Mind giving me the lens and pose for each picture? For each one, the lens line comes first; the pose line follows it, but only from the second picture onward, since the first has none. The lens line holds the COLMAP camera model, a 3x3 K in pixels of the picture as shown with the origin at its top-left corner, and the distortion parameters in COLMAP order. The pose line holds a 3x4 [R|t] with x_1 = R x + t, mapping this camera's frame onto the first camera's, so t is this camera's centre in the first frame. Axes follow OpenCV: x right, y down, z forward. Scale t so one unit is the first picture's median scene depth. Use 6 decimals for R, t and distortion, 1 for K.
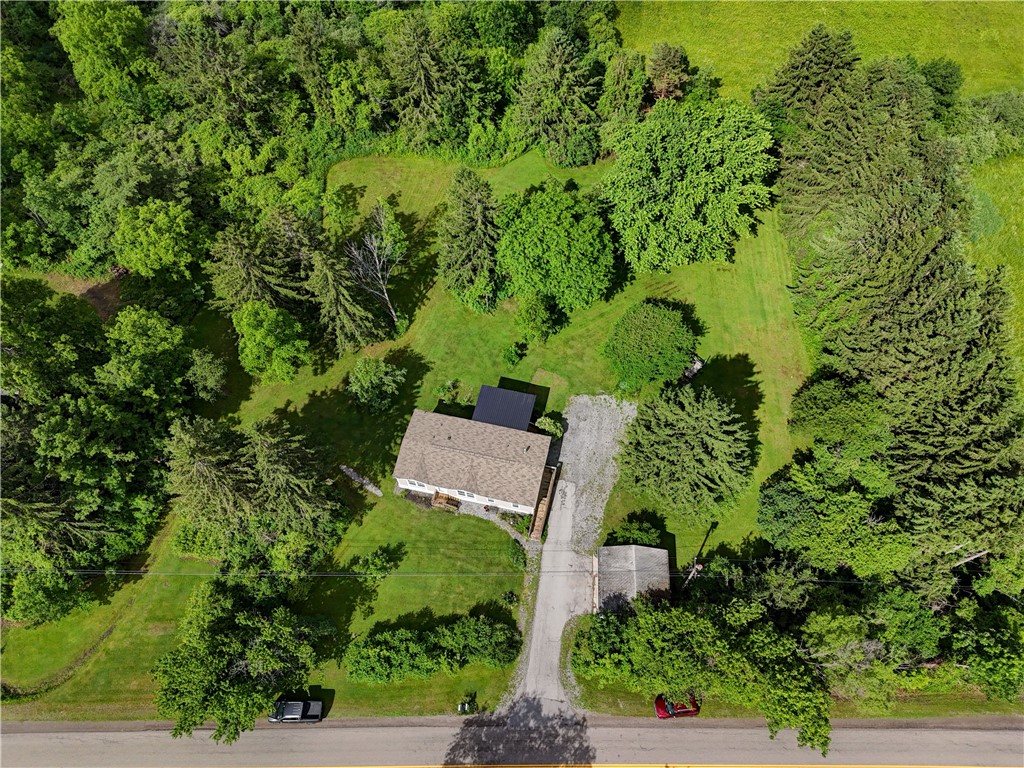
lens RADIAL K [[742.7, 0, 519.6], [0, 742.7, 384.8], [0, 0, 1]] dist [0.101944, -0.129293]
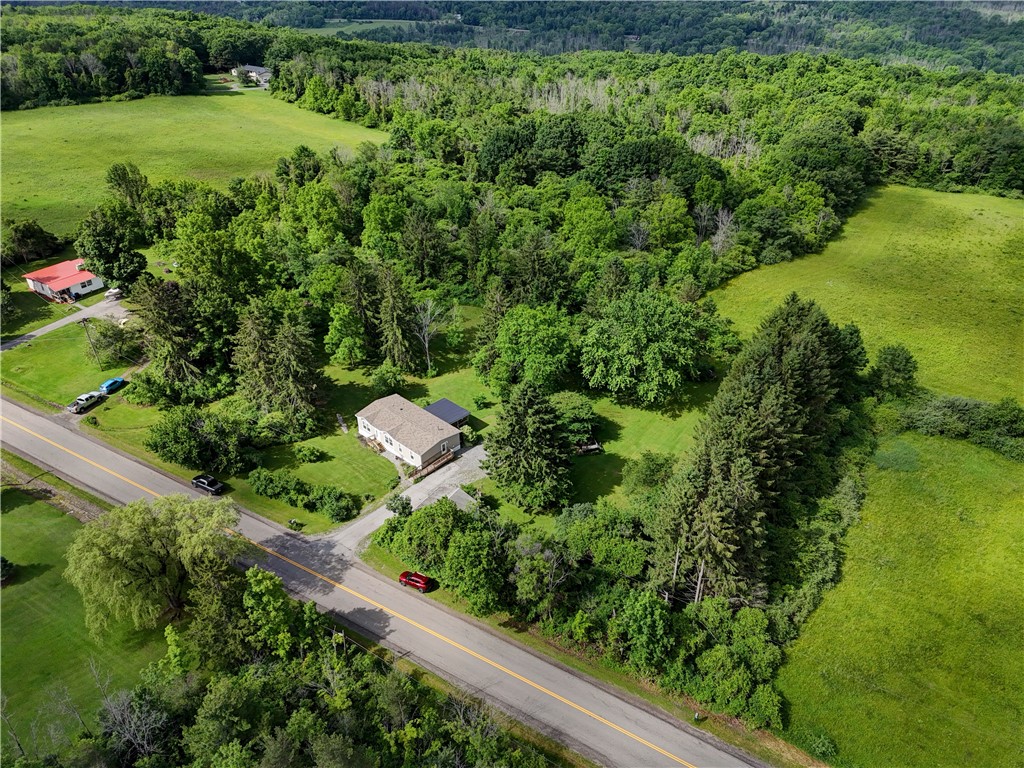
lens RADIAL K [[746.6, 0, 517.3], [0, 746.6, 384.0], [0, 0, 1]] dist [0.084846, -0.072879]
pose [[0.866797, 0.278762, -0.413466, 0.697336], [-0.445144, 0.806251, -0.389625, 0.502907], [0.224745, 0.521777, 0.822945, -0.183917]]
